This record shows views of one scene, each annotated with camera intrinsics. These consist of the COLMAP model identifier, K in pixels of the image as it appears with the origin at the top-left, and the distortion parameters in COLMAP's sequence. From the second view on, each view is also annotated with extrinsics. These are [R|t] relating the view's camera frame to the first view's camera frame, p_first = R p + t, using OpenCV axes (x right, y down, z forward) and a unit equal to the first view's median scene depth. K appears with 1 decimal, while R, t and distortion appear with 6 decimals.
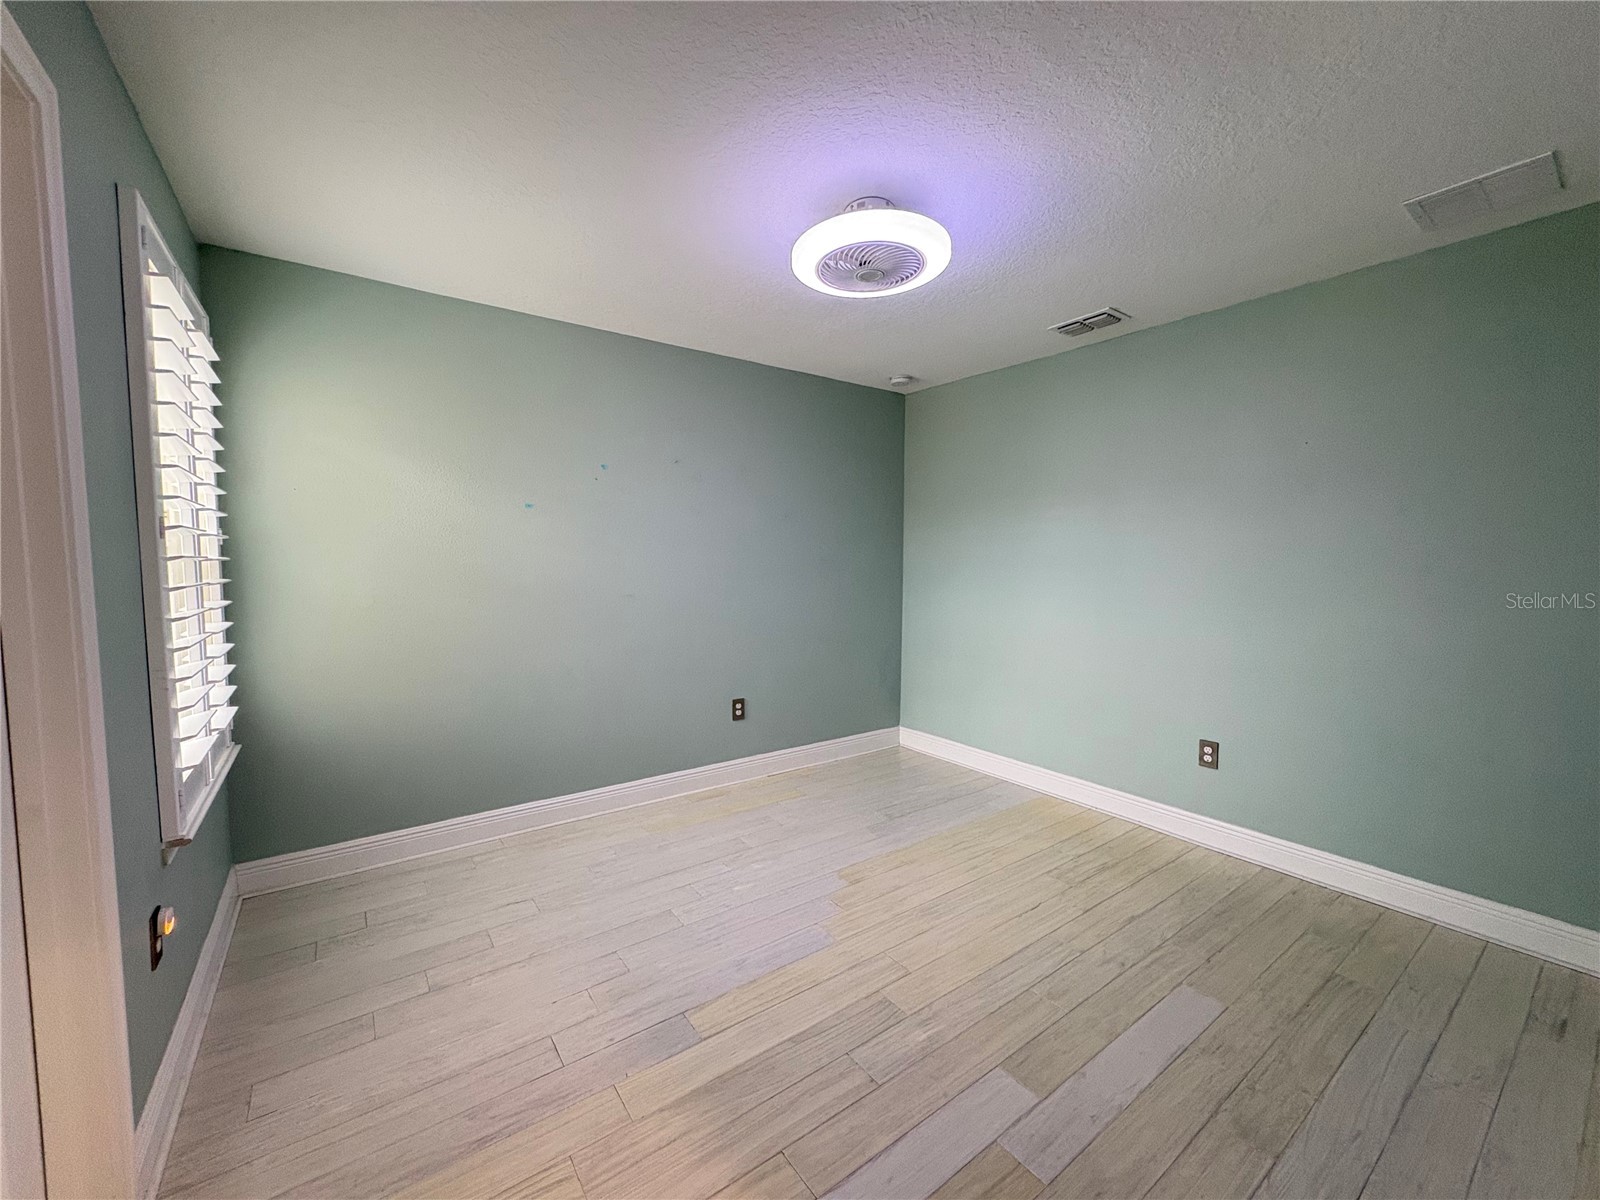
lens RADIAL K [[640.4, 0, 800.0], [0, 640.4, 600.0], [0, 0, 1]] dist [-0.001649, 0.000225]
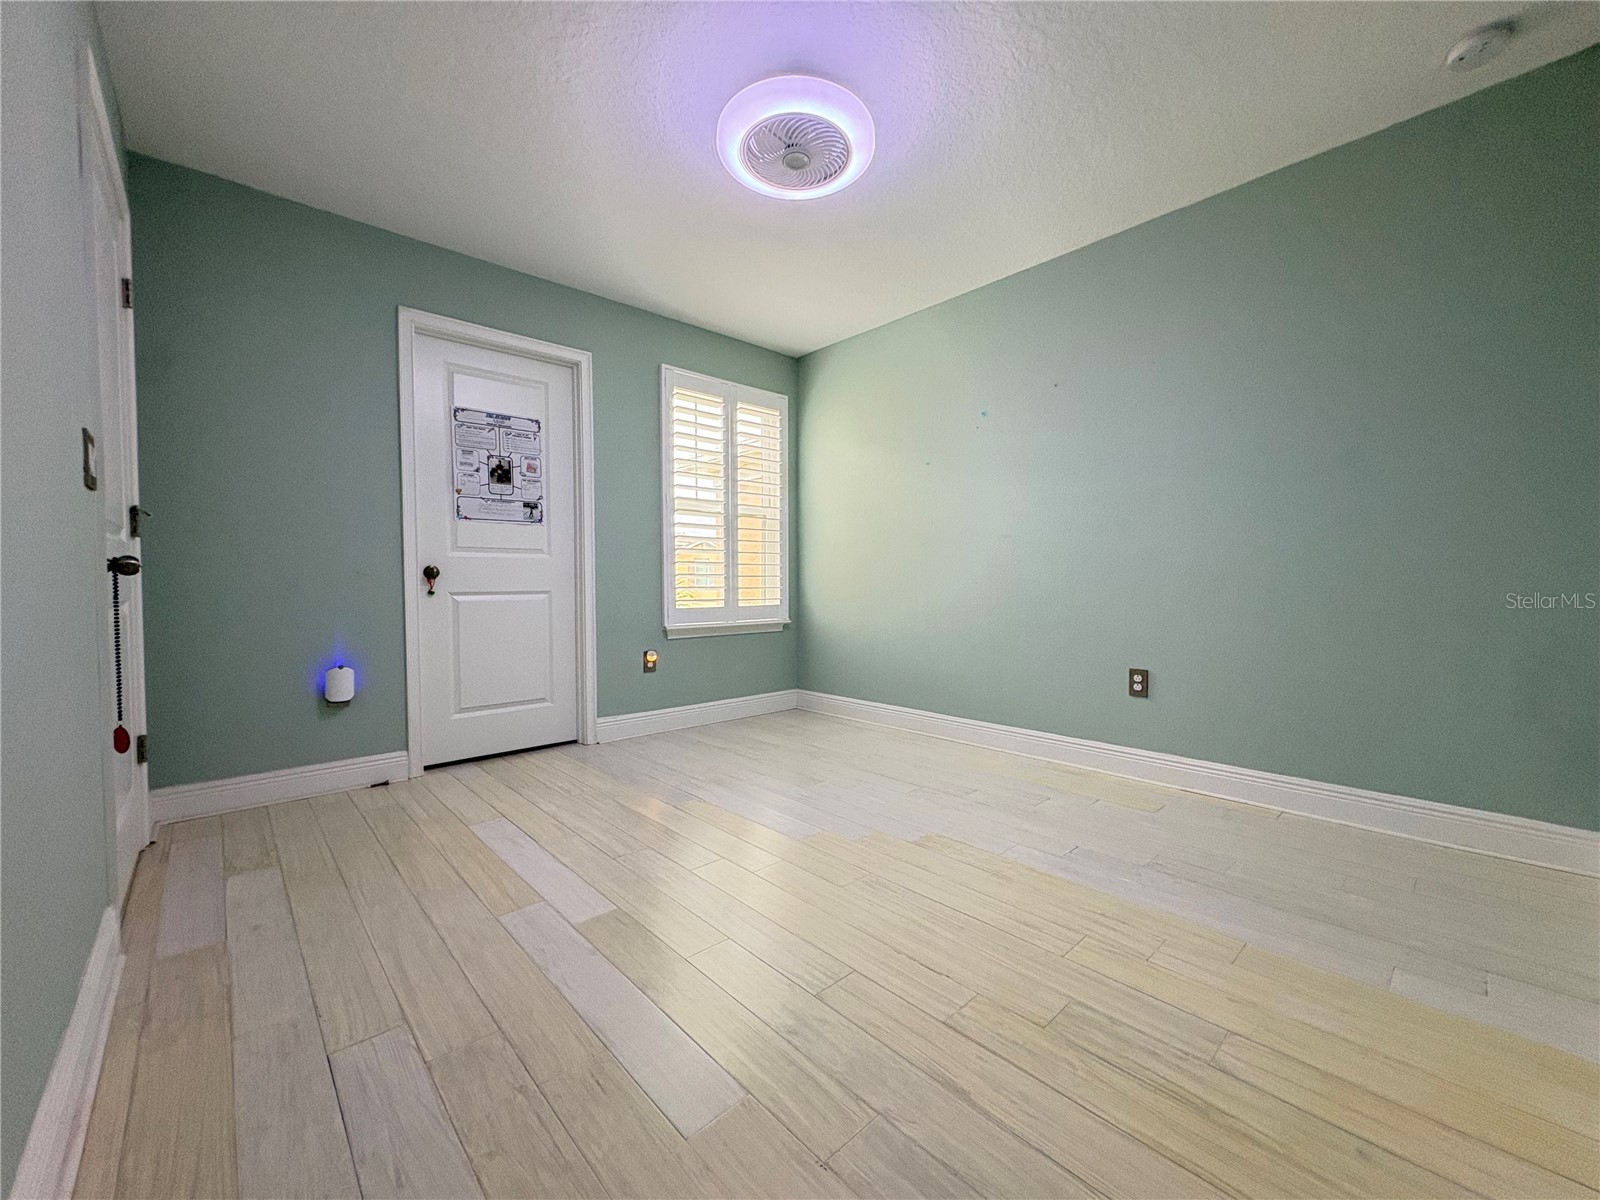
lens RADIAL K [[639.1, 0, 800.0], [0, 639.1, 600.0], [0, 0, 1]] dist [0.000481, 0.000168]
pose [[0.113739, 0.022164, -0.993263, 1.117115], [-0.060588, 0.998045, 0.015333, 0.156777], [0.991661, 0.058436, 0.114860, 0.933688]]
